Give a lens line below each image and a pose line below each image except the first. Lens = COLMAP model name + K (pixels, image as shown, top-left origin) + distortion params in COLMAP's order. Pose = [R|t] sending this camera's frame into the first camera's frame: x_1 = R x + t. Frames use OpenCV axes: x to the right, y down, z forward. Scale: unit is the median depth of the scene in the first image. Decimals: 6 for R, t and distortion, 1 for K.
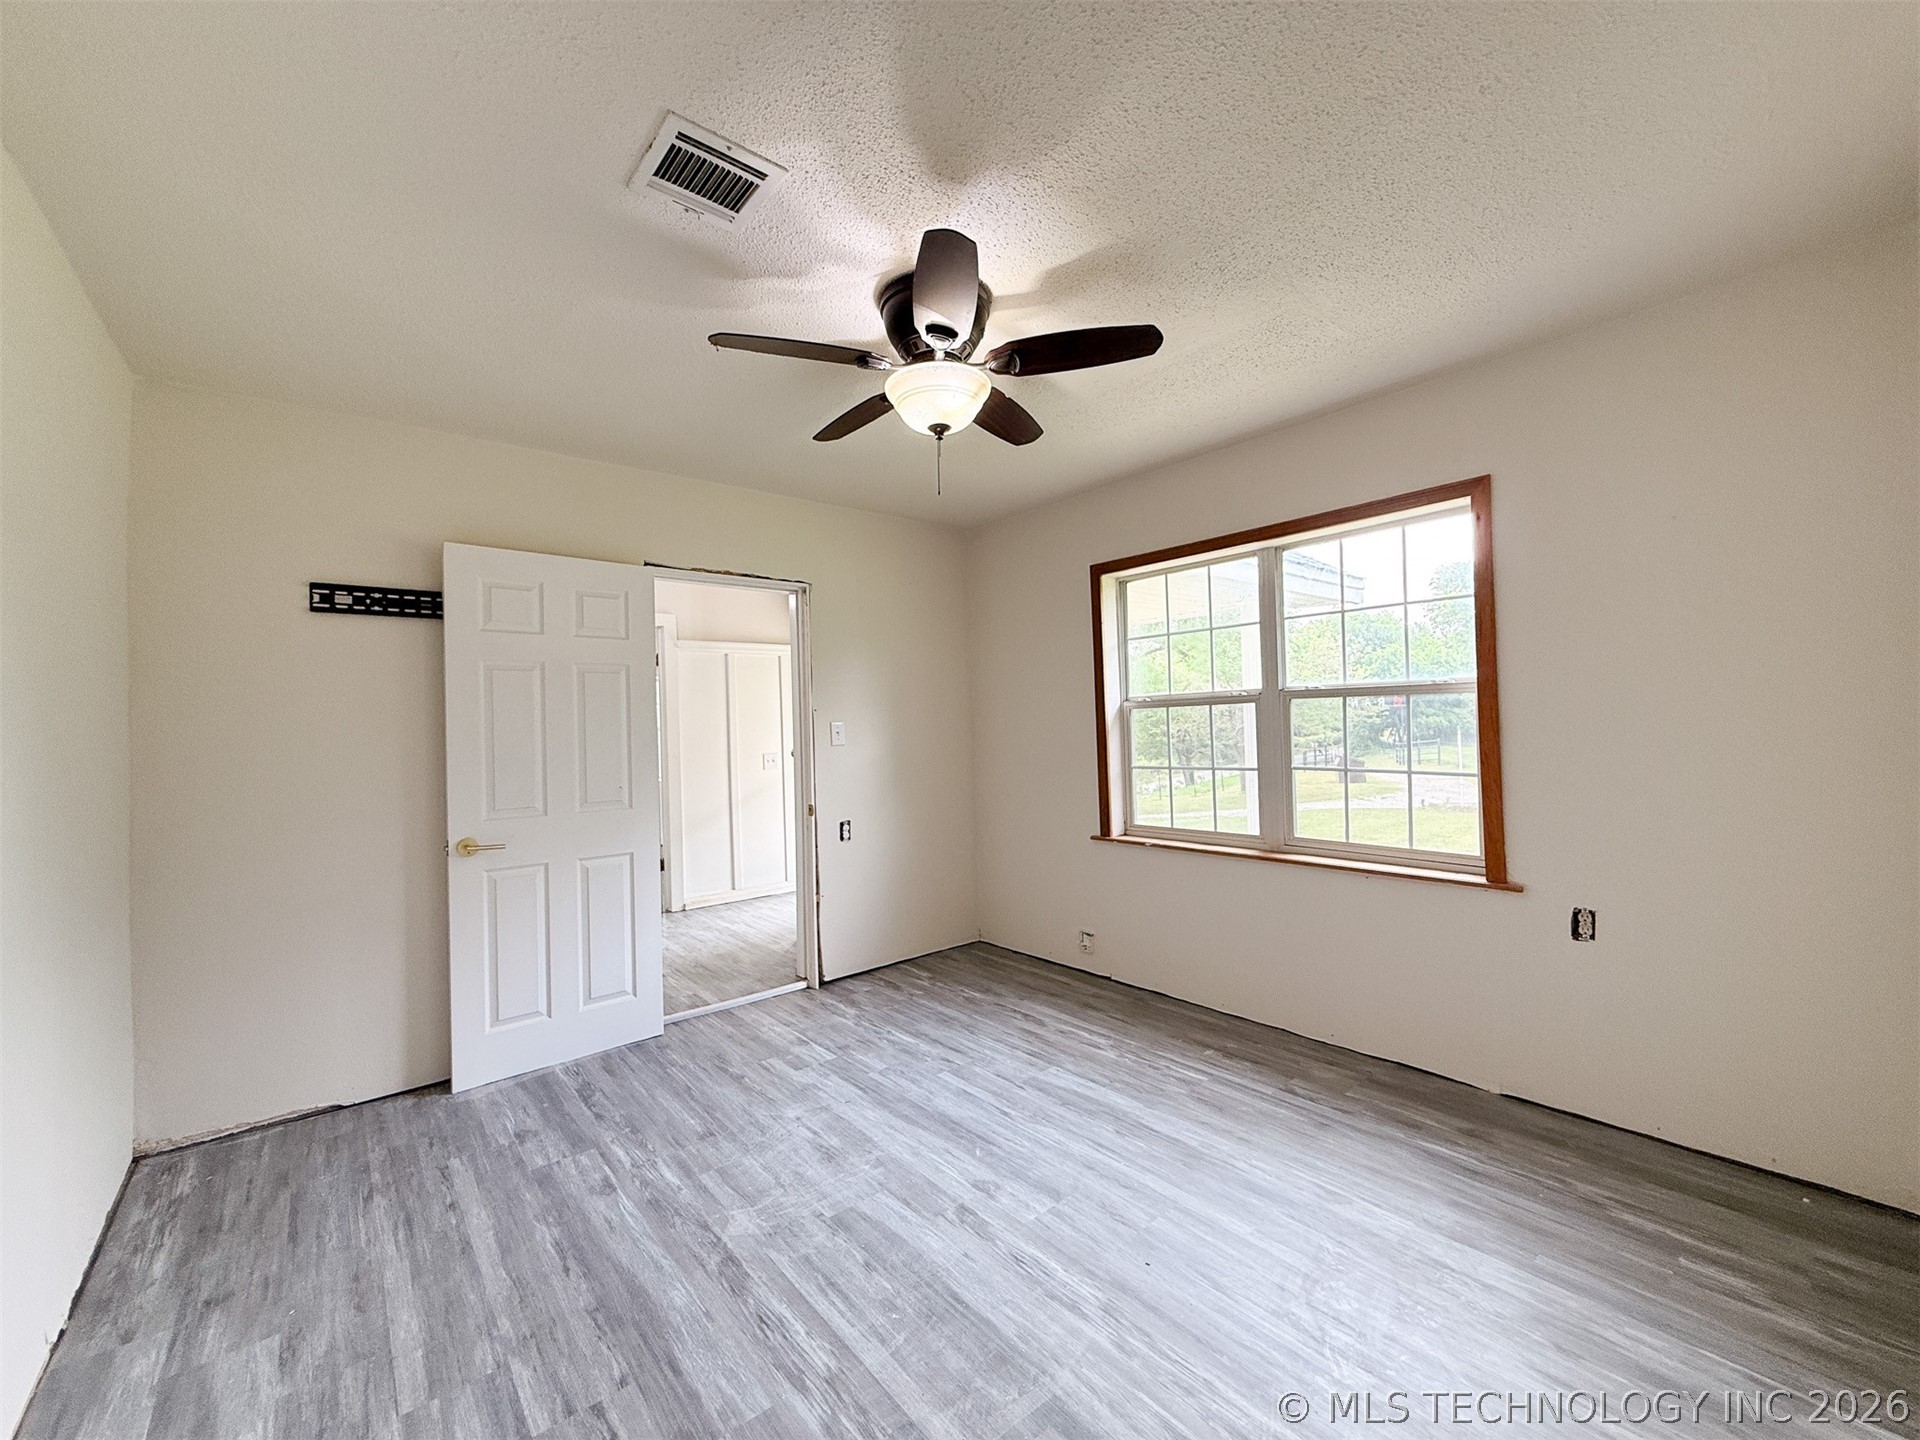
lens RADIAL K [[769.9, 0, 960.0], [0, 769.9, 720.0], [0, 0, 1]] dist [0.001143, 0.000232]
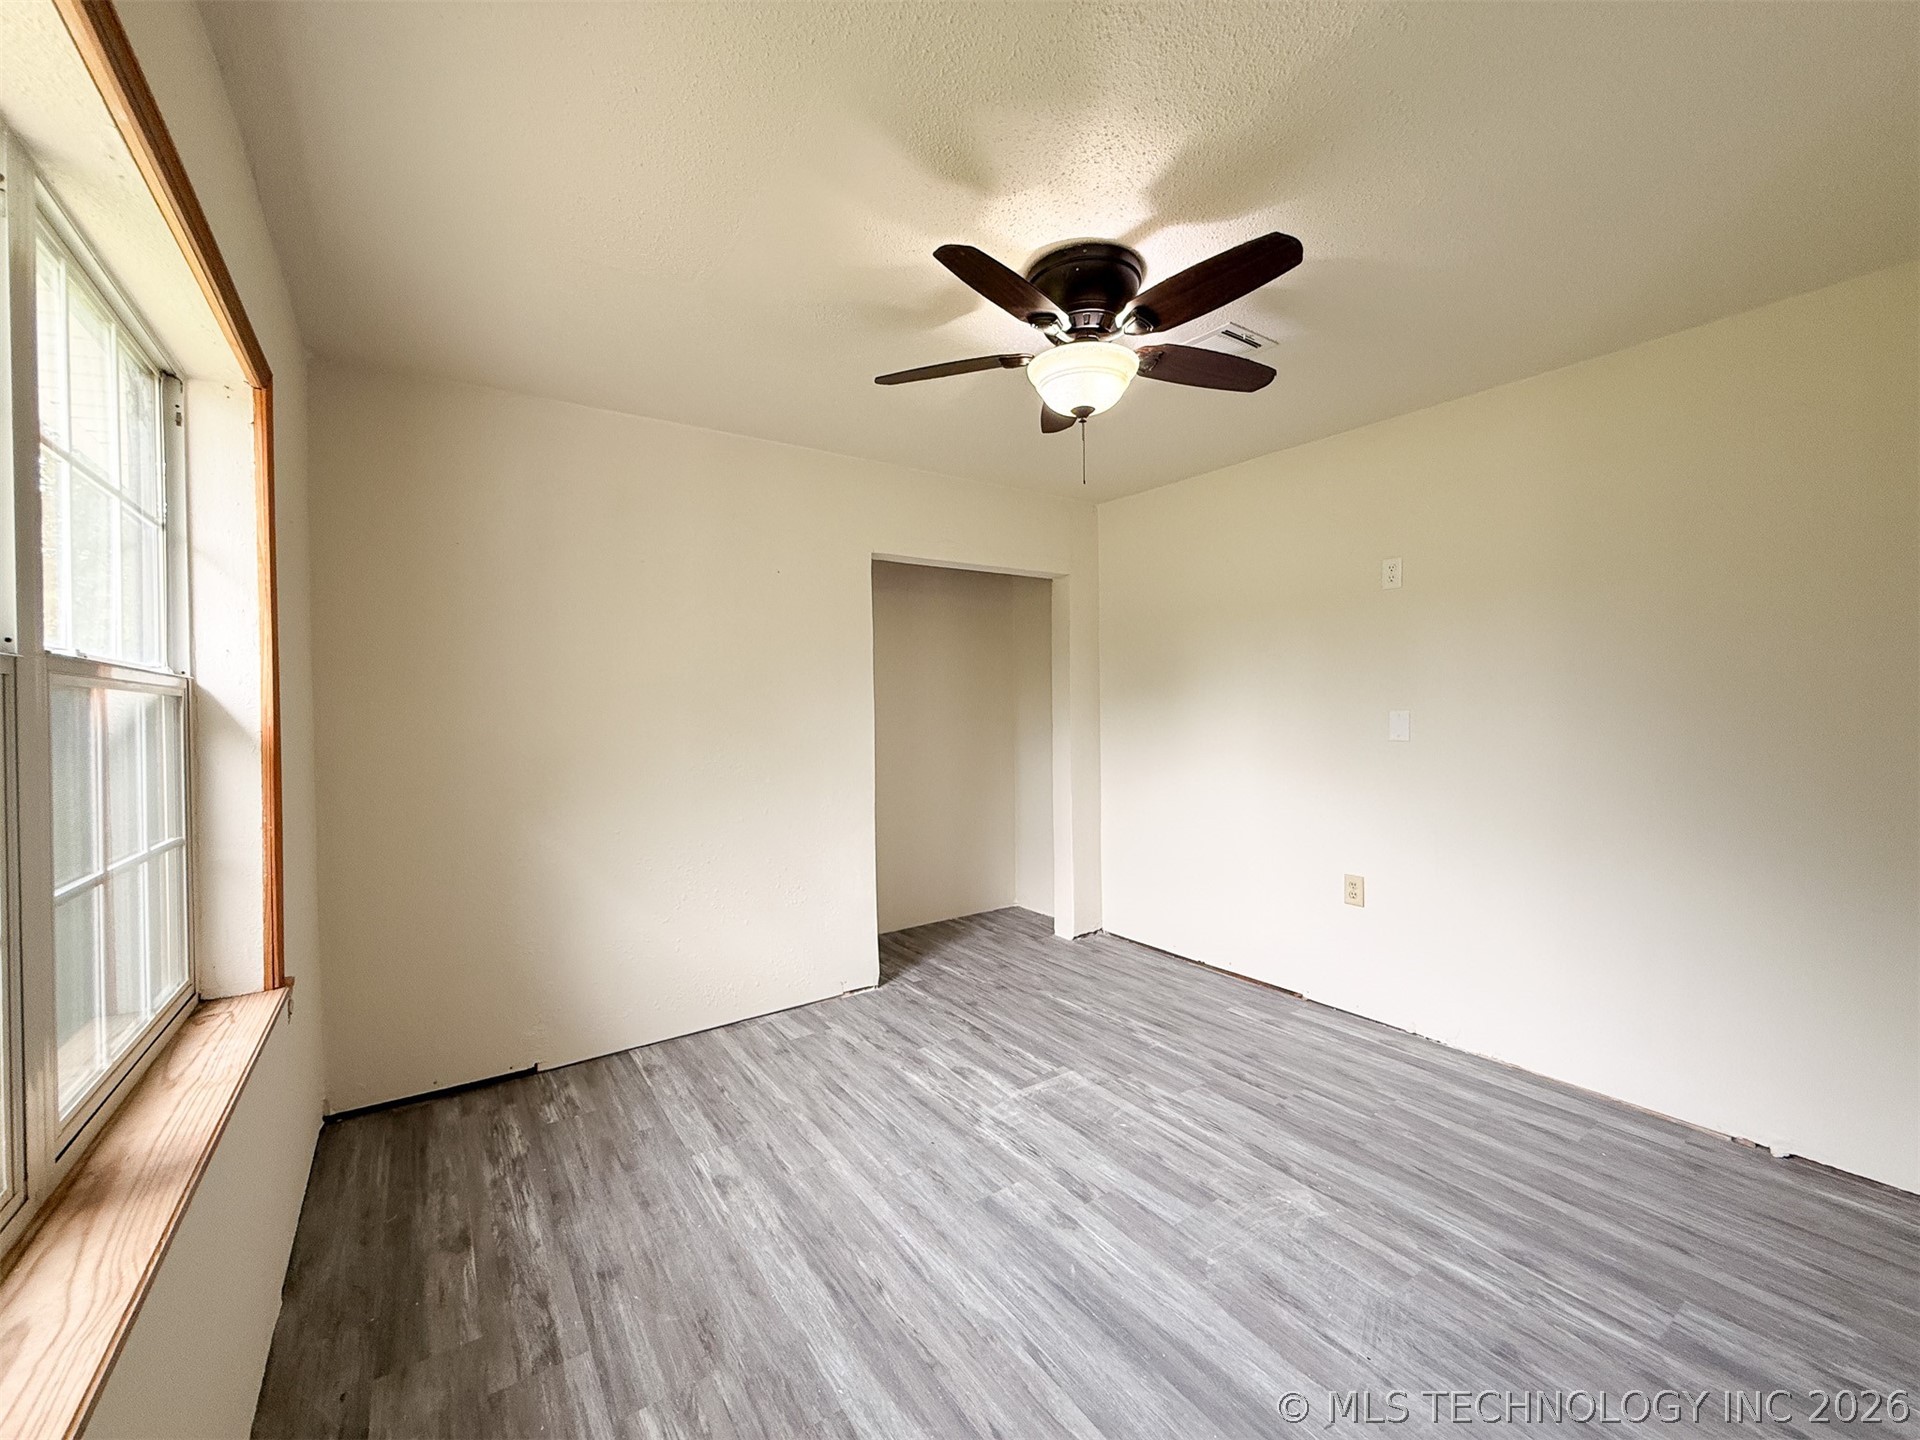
lens RADIAL K [[769.9, 0, 960.0], [0, 769.9, 720.0], [0, 0, 1]] dist [0.001143, 0.000232]
pose [[-0.995742, 0.034308, 0.085563, 0.057112], [0.035438, 0.999303, 0.011716, -0.006862], [-0.085101, 0.014698, -0.996264, 1.976477]]
